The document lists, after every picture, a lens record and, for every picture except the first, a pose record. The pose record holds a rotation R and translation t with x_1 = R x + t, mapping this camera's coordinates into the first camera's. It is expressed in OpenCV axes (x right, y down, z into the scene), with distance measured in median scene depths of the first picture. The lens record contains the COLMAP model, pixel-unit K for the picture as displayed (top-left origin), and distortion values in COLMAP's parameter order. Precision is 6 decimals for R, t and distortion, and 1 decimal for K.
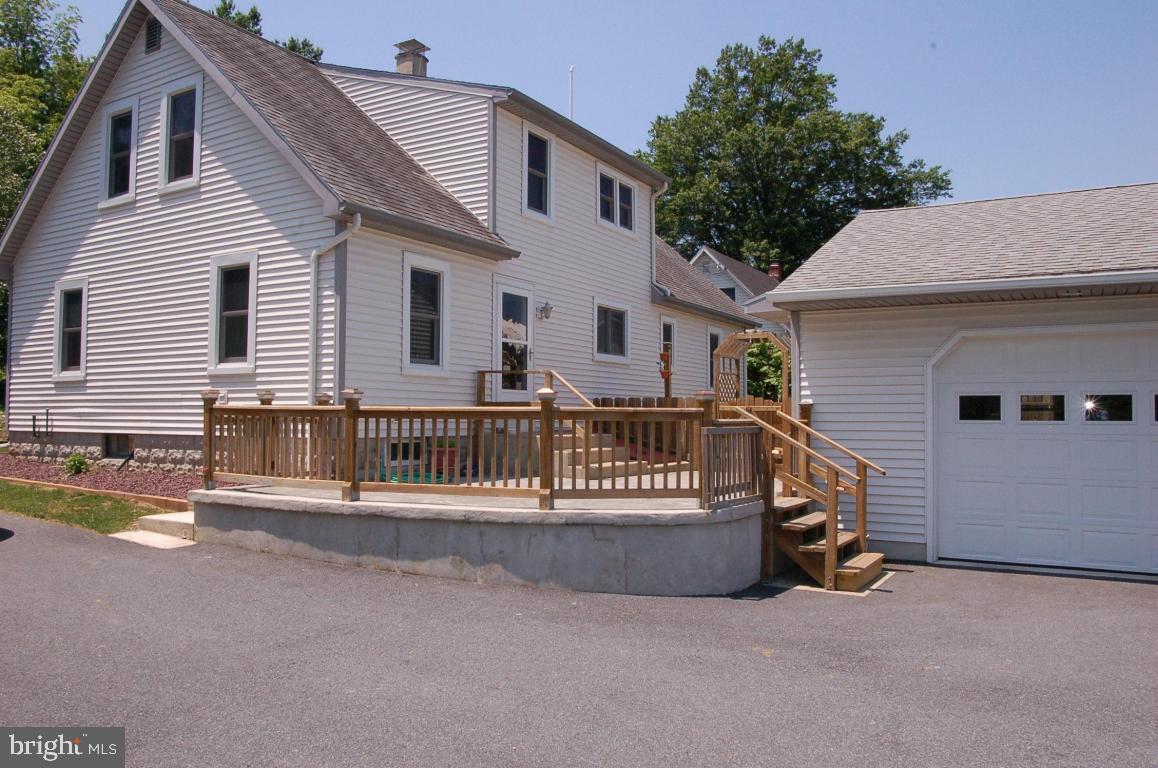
lens RADIAL K [[864.2, 0, 577.8], [0, 864.2, 381.7], [0, 0, 1]] dist [-0.080653, 0.032670]
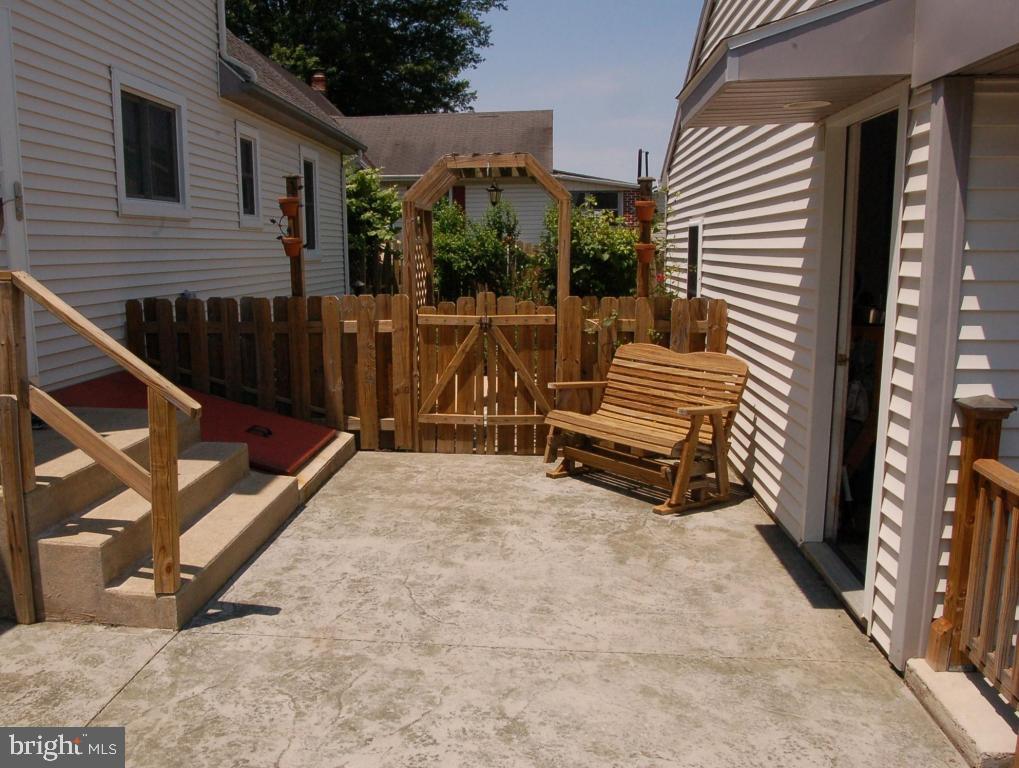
lens RADIAL K [[875.6, 0, 456.6], [0, 875.6, 394.8], [0, 0, 1]] dist [-0.073602, 0.011554]
pose [[0.910888, -0.085848, 0.403624, -0.010799], [0.002809, 0.979388, 0.201970, -0.023202], [-0.412643, -0.182838, 0.892354, 0.514889]]
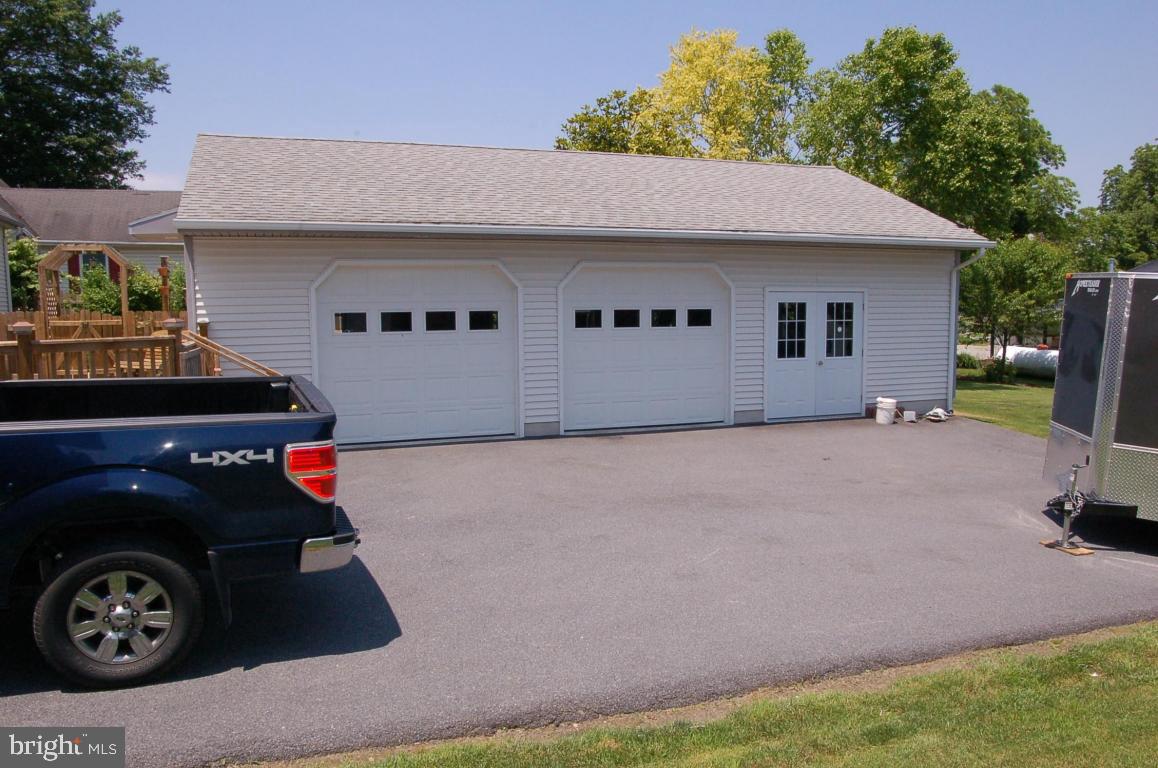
lens RADIAL K [[864.2, 0, 576.7], [0, 864.2, 392.8], [0, 0, 1]] dist [-0.080653, 0.032670]
pose [[0.628308, -0.091439, 0.772572, -0.177315], [-0.015498, 0.991400, 0.129942, -0.021169], [-0.777810, -0.093617, 0.621488, -0.031293]]
